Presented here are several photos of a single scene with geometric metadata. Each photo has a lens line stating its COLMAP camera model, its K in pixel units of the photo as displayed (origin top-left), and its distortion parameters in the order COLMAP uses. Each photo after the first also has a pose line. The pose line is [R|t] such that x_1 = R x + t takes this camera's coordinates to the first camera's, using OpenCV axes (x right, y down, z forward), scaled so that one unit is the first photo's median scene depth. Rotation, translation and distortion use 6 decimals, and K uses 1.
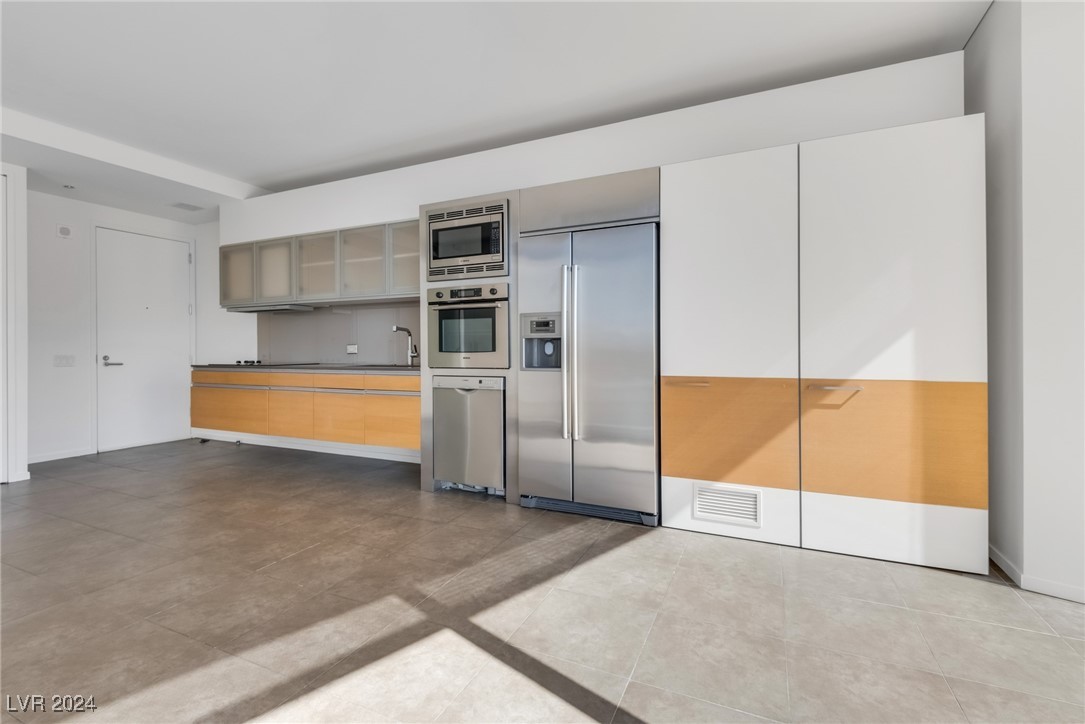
lens RADIAL K [[486.2, 0, 548.9], [0, 486.2, 348.7], [0, 0, 1]] dist [0.011274, -0.000247]
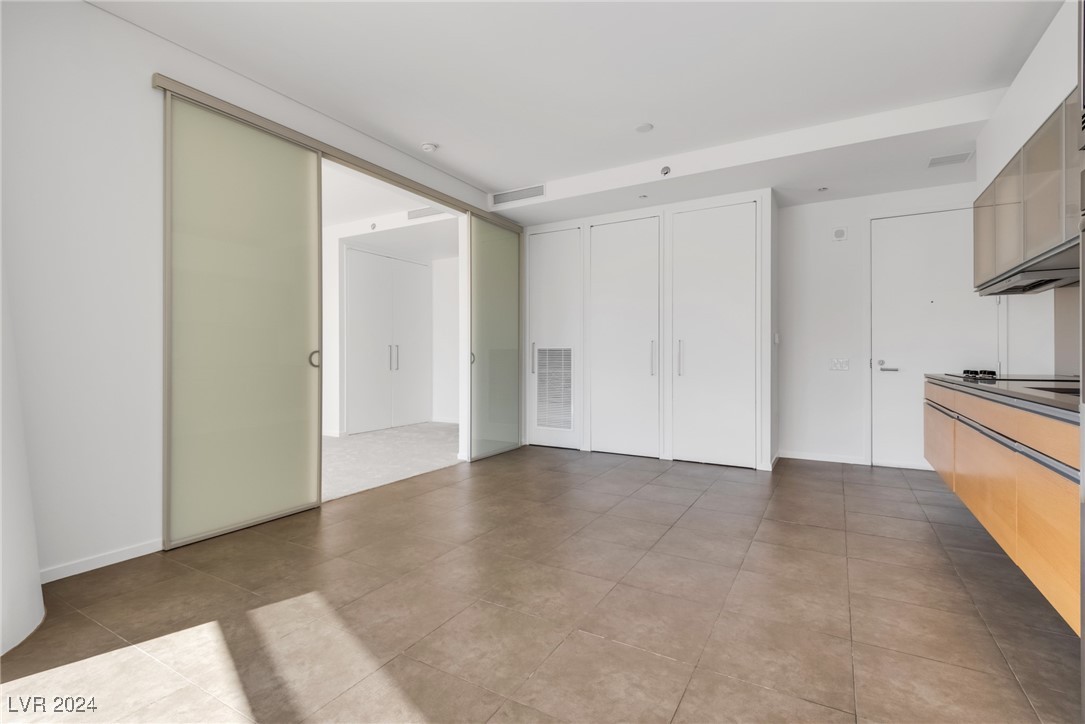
lens RADIAL K [[505.0, 0, 521.2], [0, 505.0, 357.2], [0, 0, 1]] dist [0.012391, -0.000787]
pose [[-0.113637, 0.009205, -0.993480, 0.202766], [0.000885, 0.999958, 0.009164, -0.000016], [0.993522, 0.000162, -0.113640, 0.878923]]
